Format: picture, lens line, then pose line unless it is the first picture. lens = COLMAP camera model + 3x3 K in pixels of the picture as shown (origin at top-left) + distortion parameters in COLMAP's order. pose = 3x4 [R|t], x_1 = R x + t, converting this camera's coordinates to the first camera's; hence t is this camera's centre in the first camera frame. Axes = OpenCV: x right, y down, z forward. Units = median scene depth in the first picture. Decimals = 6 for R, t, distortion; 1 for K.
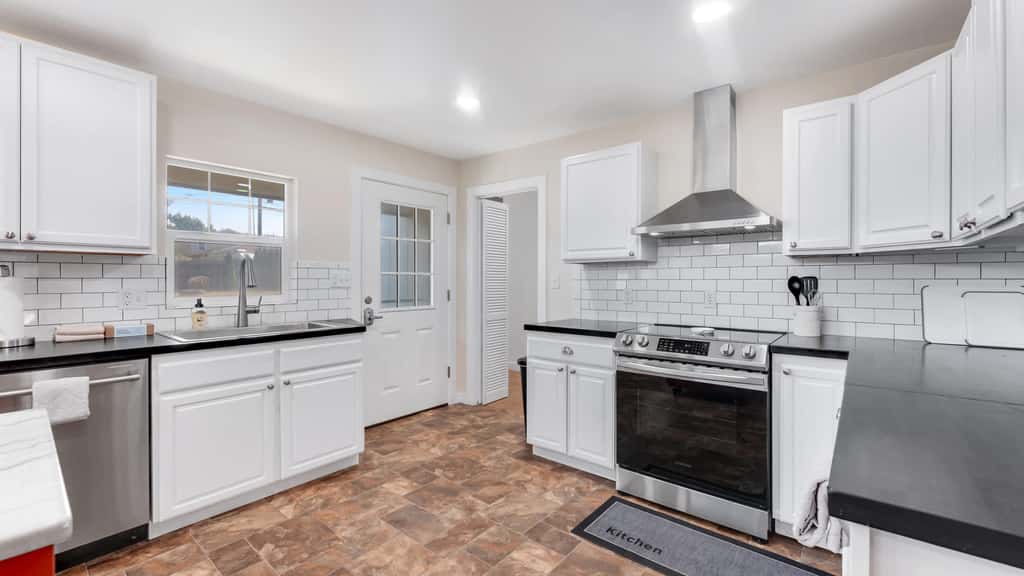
lens RADIAL K [[424.5, 0, 510.5], [0, 424.5, 275.2], [0, 0, 1]] dist [-0.000879, 0.000936]
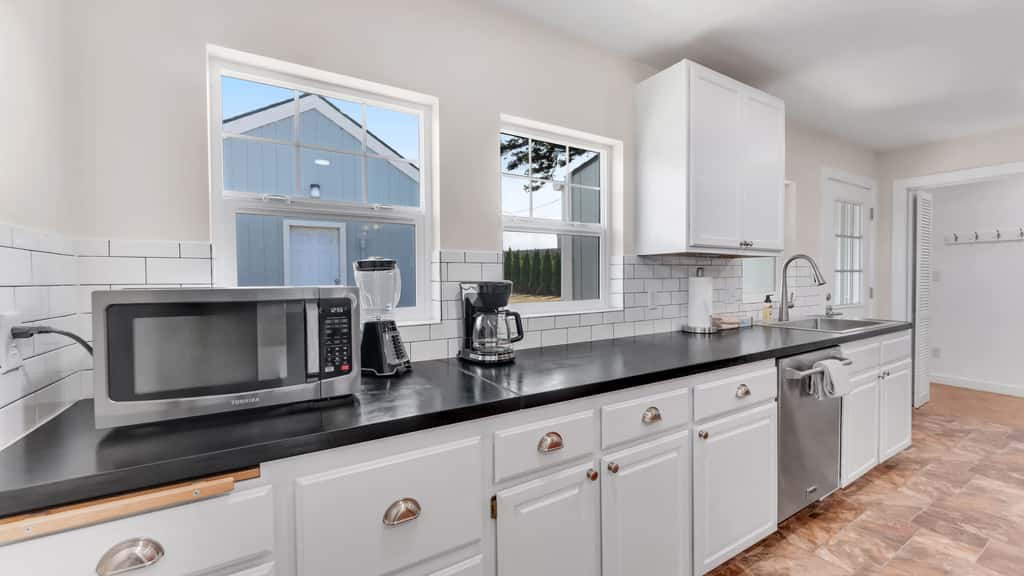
lens RADIAL K [[416.1, 0, 504.8], [0, 416.1, 281.5], [0, 0, 1]] dist [0.001677, -0.000058]
pose [[0.947026, -0.008404, -0.321048, -1.067839], [0.014014, 0.999787, 0.015167, -0.007247], [0.320852, -0.018862, 0.946941, -0.287080]]
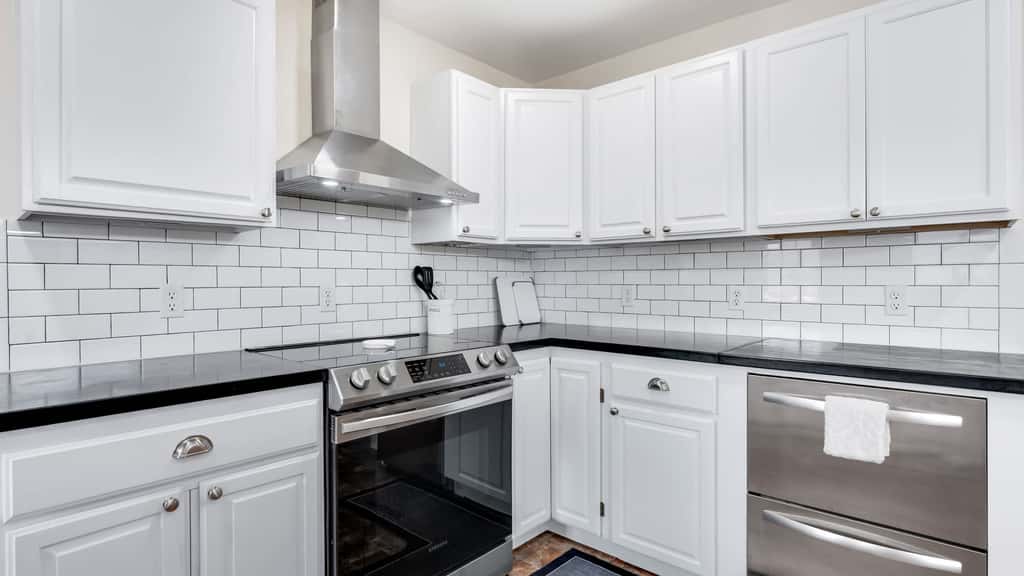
lens RADIAL K [[516.9, 0, 515.5], [0, 516.9, 285.2], [0, 0, 1]] dist [0.009931, -0.000179]
pose [[0.035449, -0.008109, 0.999339, -0.351431], [-0.010187, 0.999912, 0.008475, 0.030192], [-0.999320, -0.010481, 0.035363, 0.776982]]
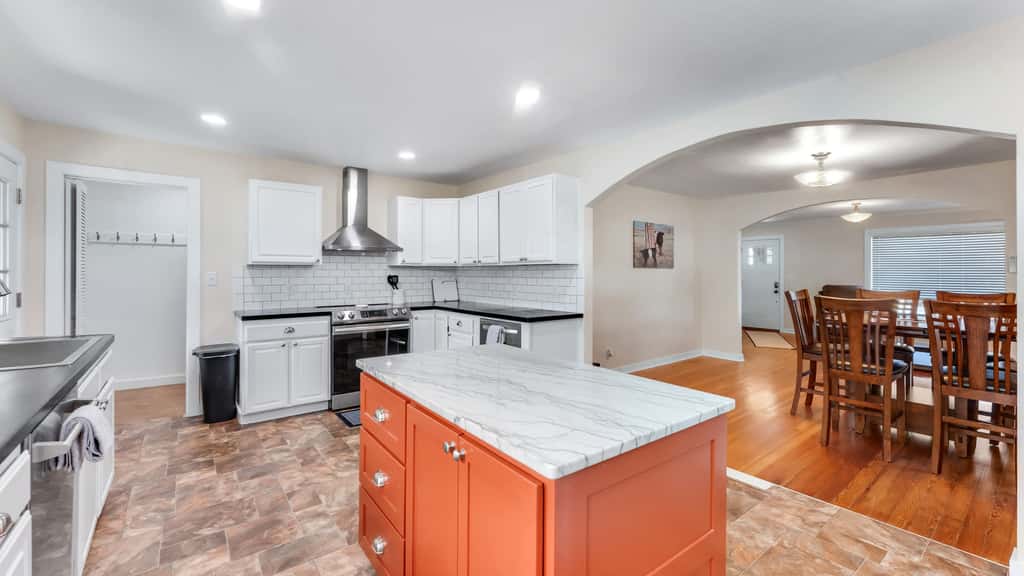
lens RADIAL K [[424.5, 0, 521.4], [0, 424.5, 278.0], [0, 0, 1]] dist [-0.000879, 0.000936]
pose [[0.197062, -0.013722, 0.980295, -1.172063], [-0.013962, 0.999761, 0.016801, -0.026486], [-0.980292, -0.016997, 0.196823, 0.003450]]
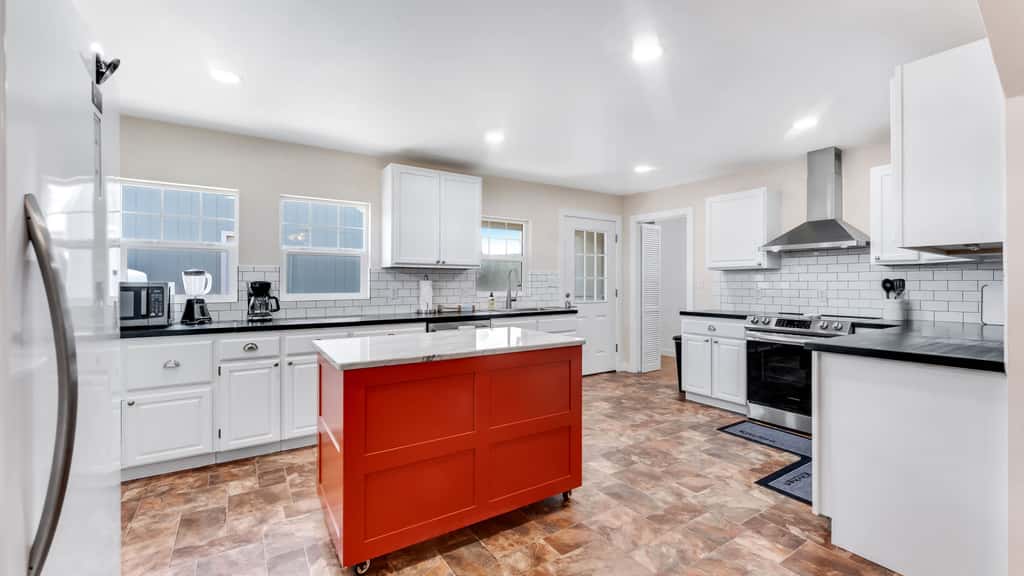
lens RADIAL K [[424.5, 0, 507.7], [0, 424.5, 279.4], [0, 0, 1]] dist [-0.000879, 0.000936]
pose [[0.955999, -0.003322, -0.293352, -0.131751], [0.003884, 0.999992, 0.001334, -0.002447], [0.293345, -0.002415, 0.956003, -0.744843]]
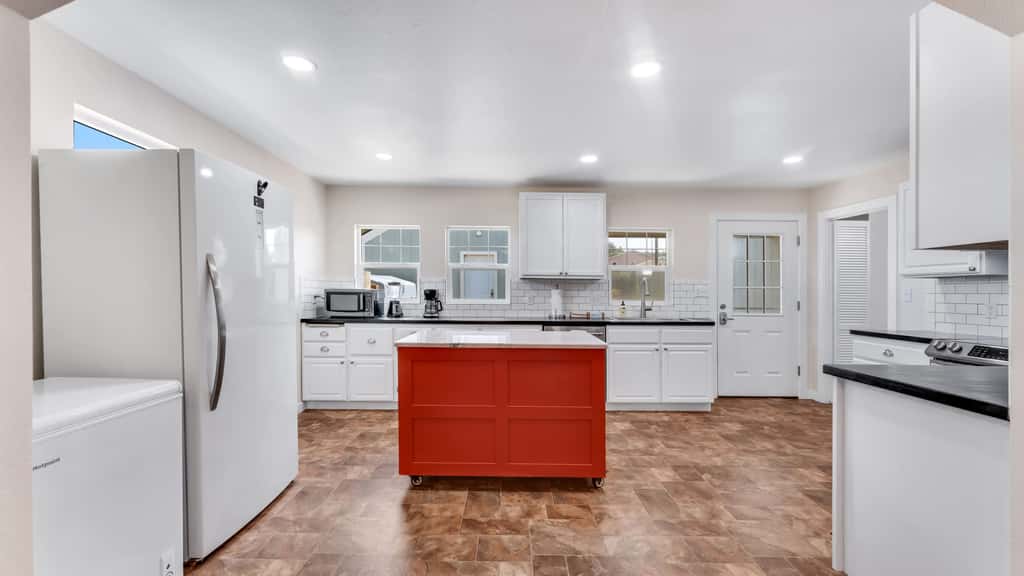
lens RADIAL K [[424.5, 0, 503.8], [0, 424.5, 286.8], [0, 0, 1]] dist [-0.000879, 0.000936]
pose [[0.636958, -0.002238, -0.770895, 0.405348], [0.000319, 0.999996, -0.002640, -0.003737], [0.770899, 0.001435, 0.636956, -0.643292]]
